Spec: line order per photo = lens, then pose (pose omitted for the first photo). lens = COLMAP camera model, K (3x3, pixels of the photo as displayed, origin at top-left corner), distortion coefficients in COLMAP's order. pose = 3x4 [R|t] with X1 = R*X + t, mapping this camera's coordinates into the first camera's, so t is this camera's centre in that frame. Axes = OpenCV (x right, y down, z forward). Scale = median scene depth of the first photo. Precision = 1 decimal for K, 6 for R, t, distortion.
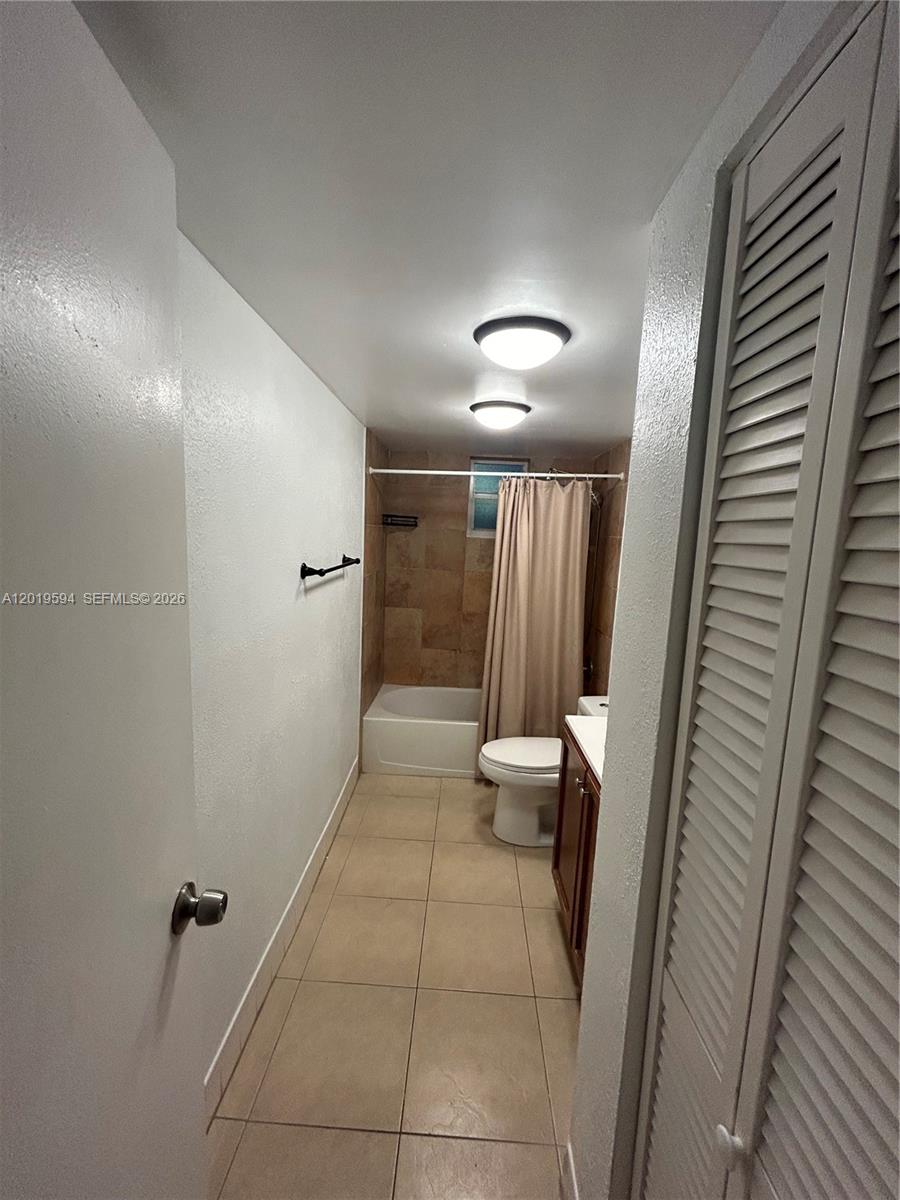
lens RADIAL K [[489.7, 0, 450.0], [0, 489.7, 600.0], [0, 0, 1]] dist [0.007318, -0.000014]
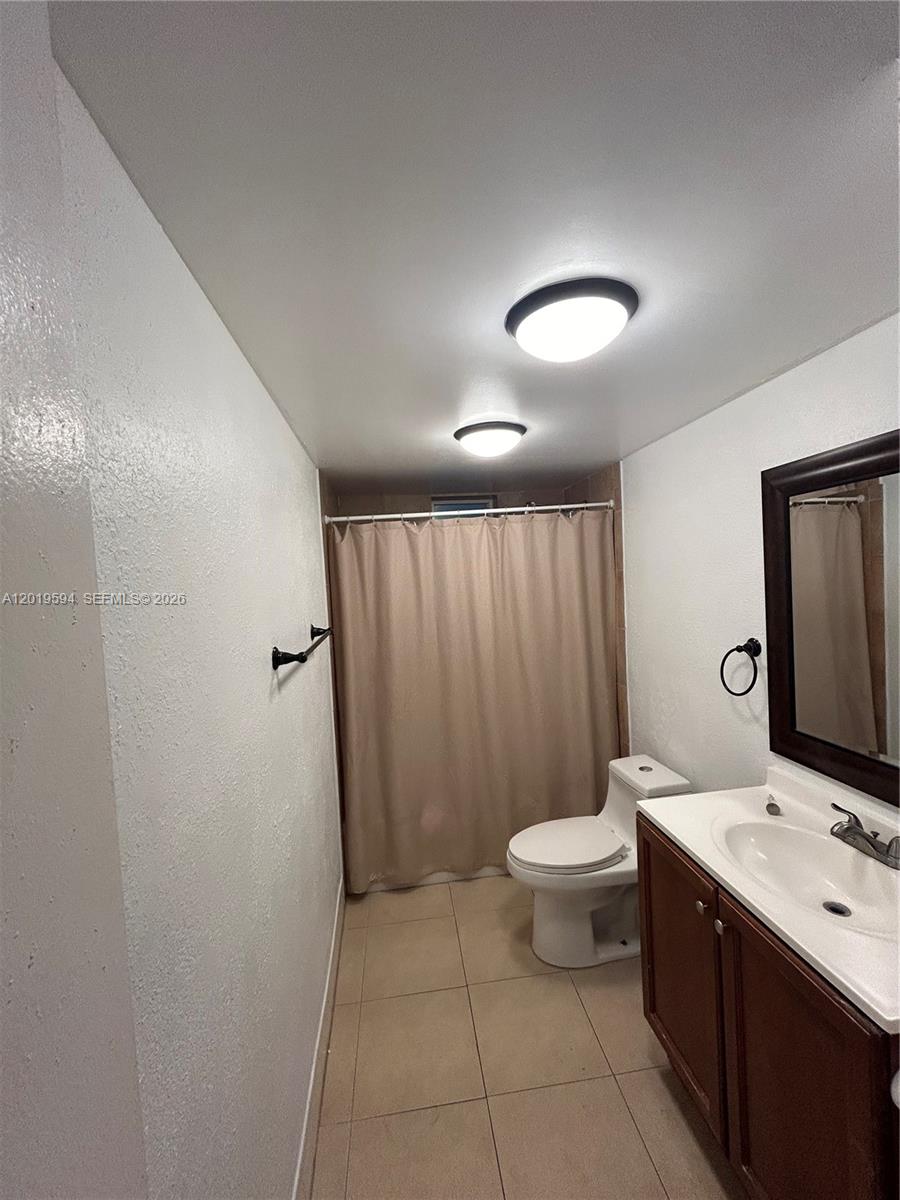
lens RADIAL K [[489.7, 0, 450.0], [0, 489.7, 600.0], [0, 0, 1]] dist [0.007318, -0.000014]
pose [[0.984467, -0.103333, 0.141939, -0.106049], [0.116069, 0.989634, -0.084577, -0.039860], [-0.131728, 0.099738, 0.986256, 0.193693]]
